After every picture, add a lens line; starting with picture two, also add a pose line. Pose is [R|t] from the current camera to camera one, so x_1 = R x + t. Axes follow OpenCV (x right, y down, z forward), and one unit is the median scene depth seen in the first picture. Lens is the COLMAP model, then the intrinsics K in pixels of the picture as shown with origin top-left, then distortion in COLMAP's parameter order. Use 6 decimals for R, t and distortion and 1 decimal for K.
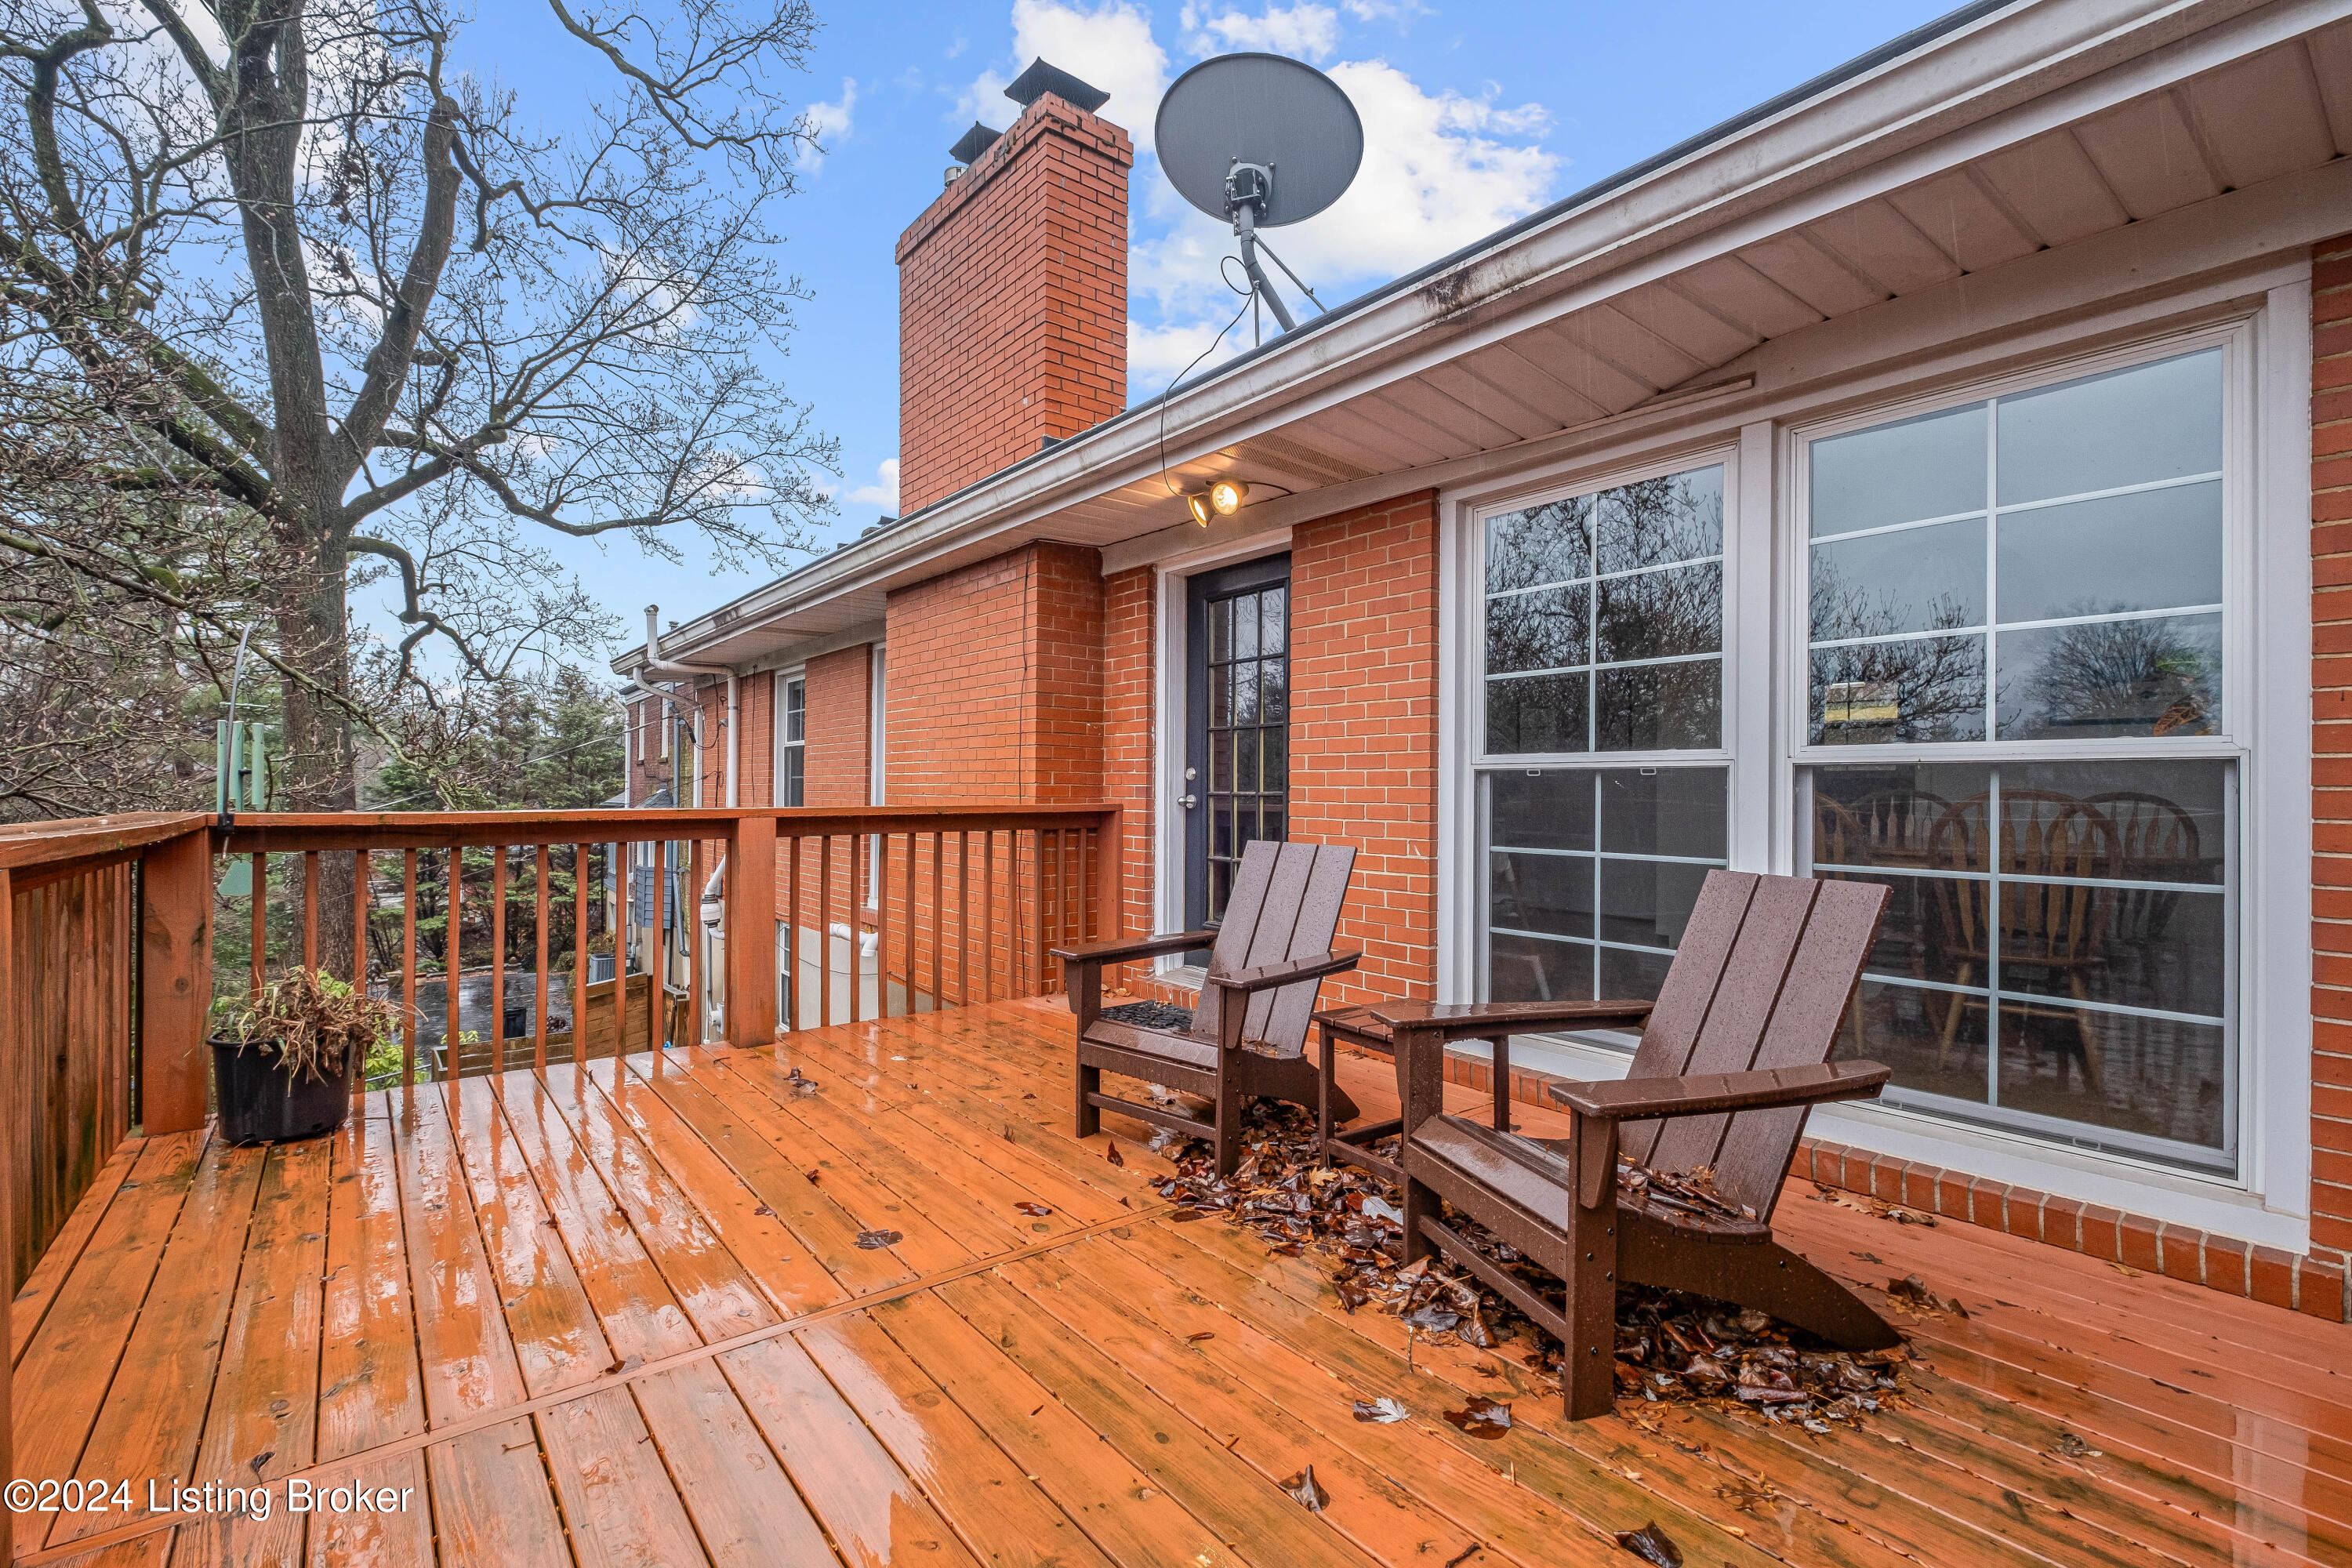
lens RADIAL K [[1042.2, 0, 1174.9], [0, 1042.2, 795.4], [0, 0, 1]] dist [-0.000100, -0.002881]
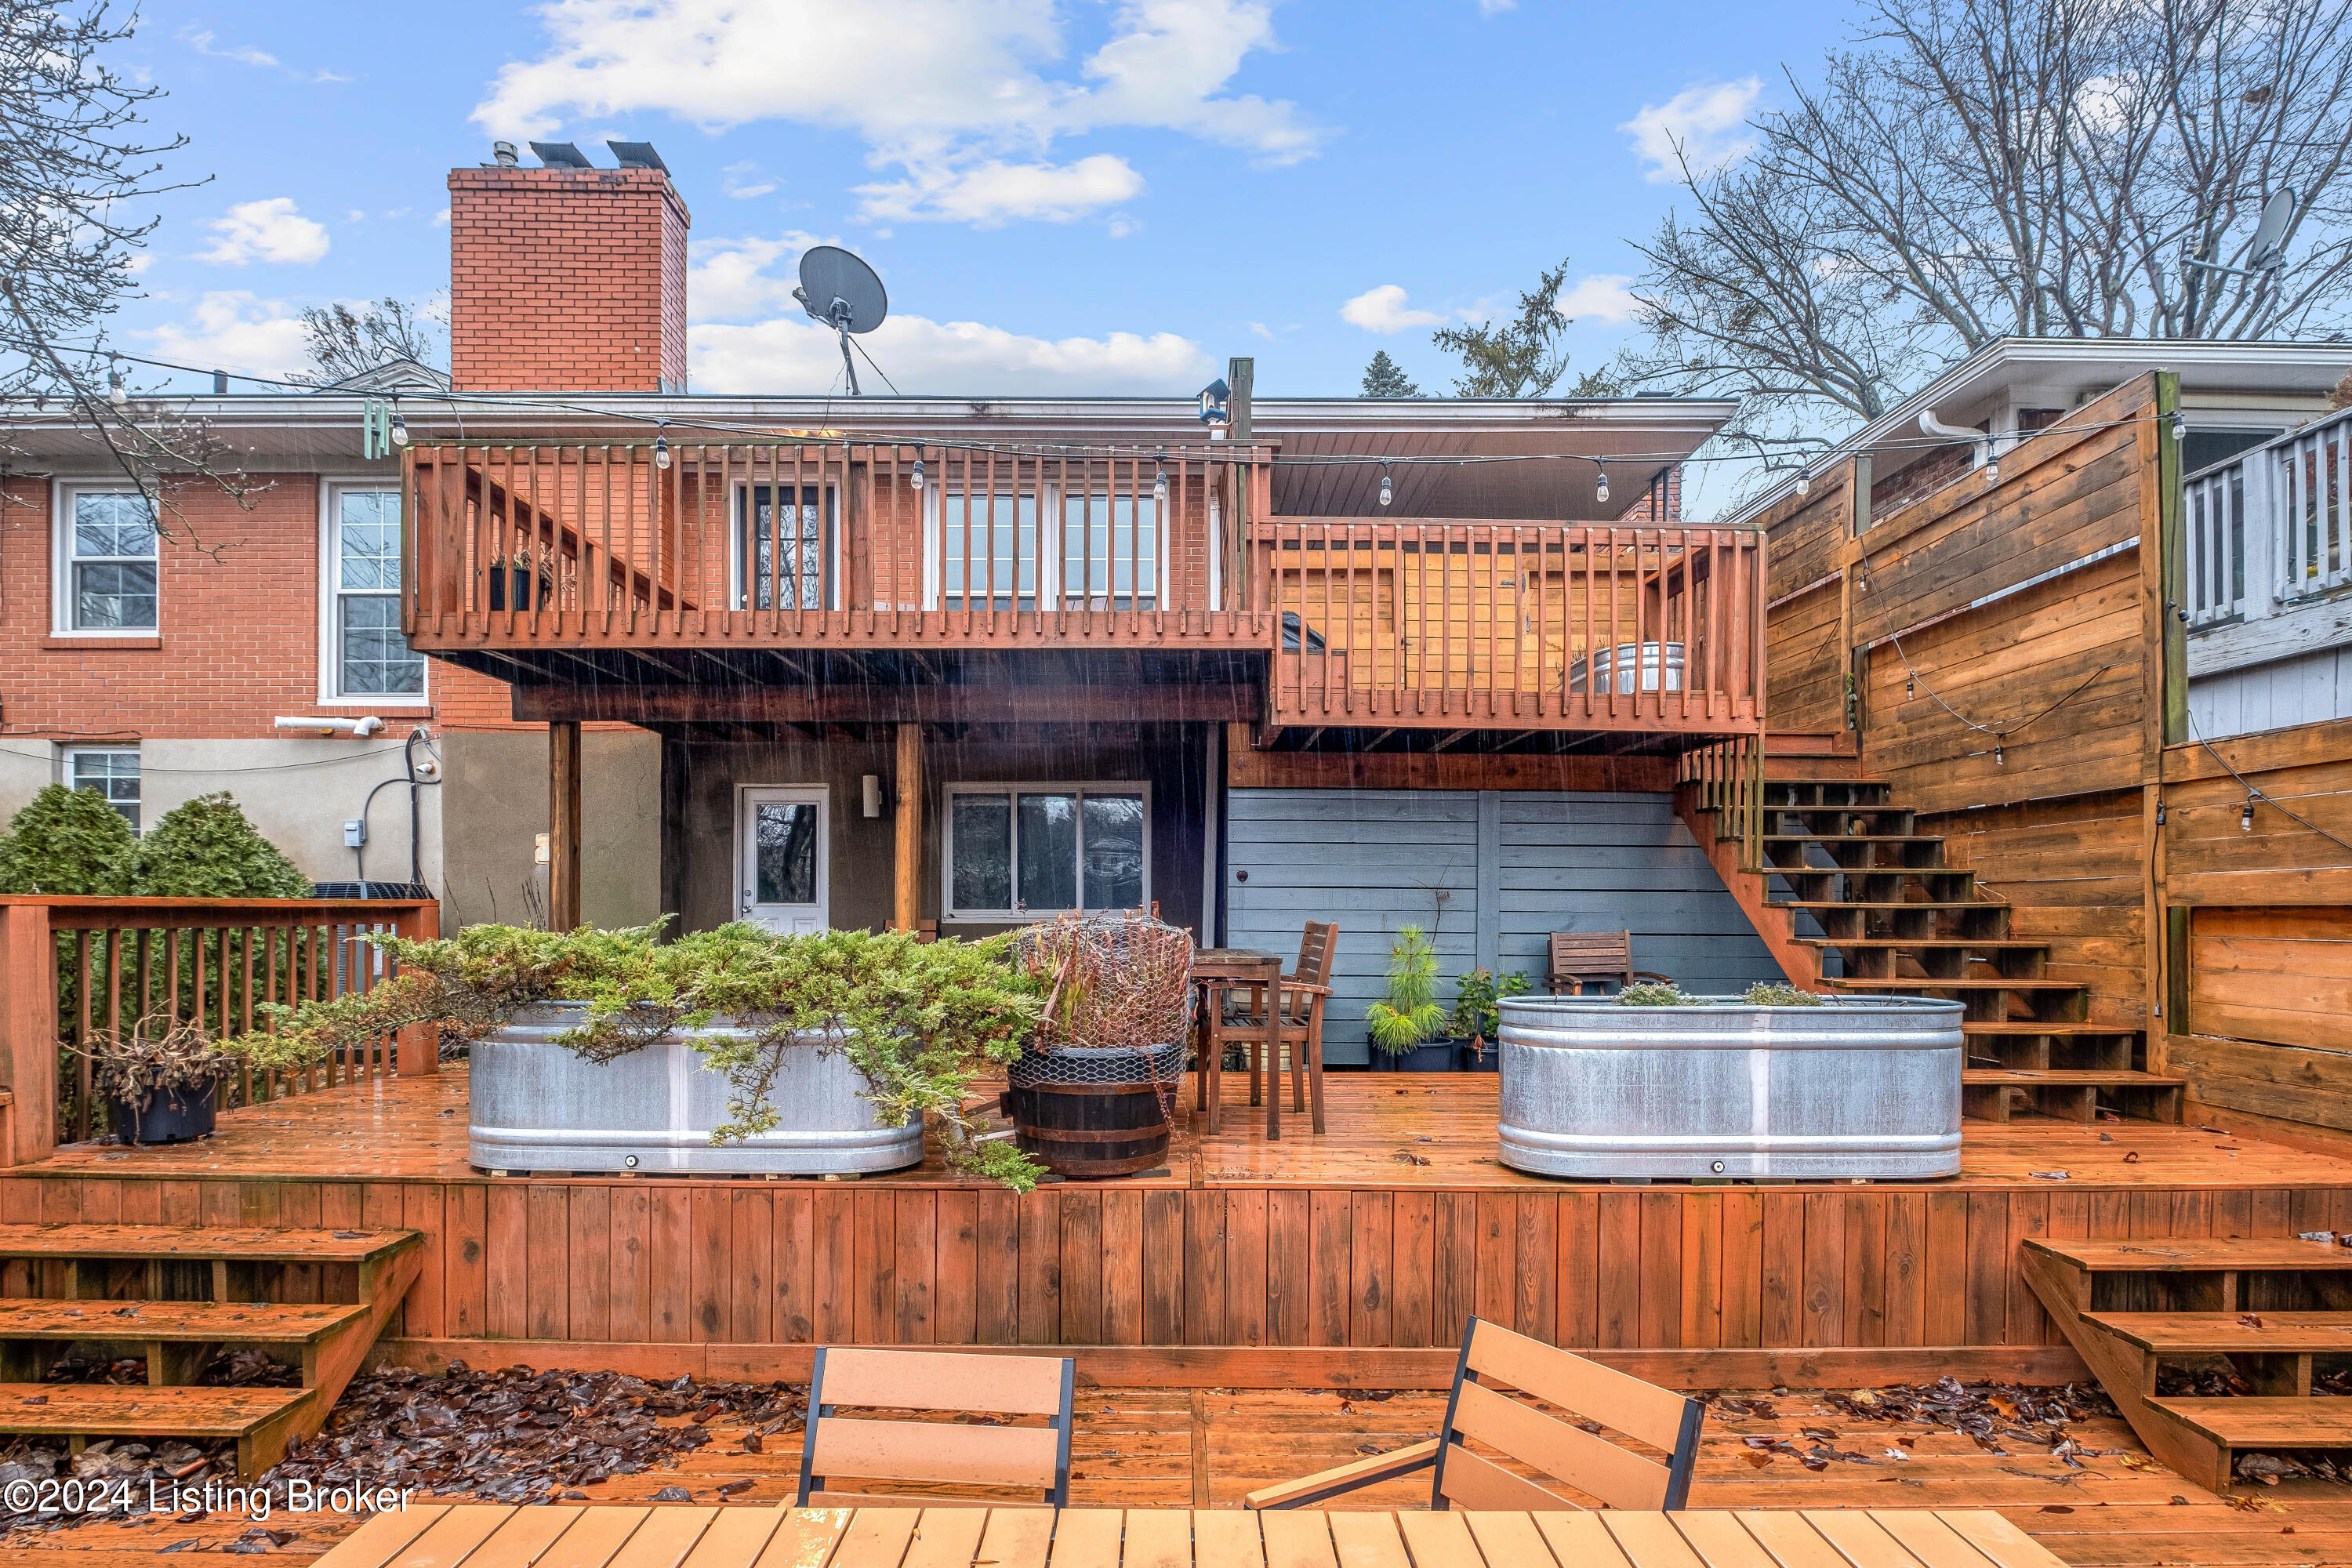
lens RADIAL K [[1137.7, 0, 1178.0], [0, 1137.7, 907.9], [0, 0, 1]] dist [-0.007850, -0.001640]
pose [[0.620435, -0.005744, 0.784237, -0.342809], [0.001705, 0.999981, 0.005975, 0.164143], [-0.784256, -0.002370, 0.620433, -0.258960]]
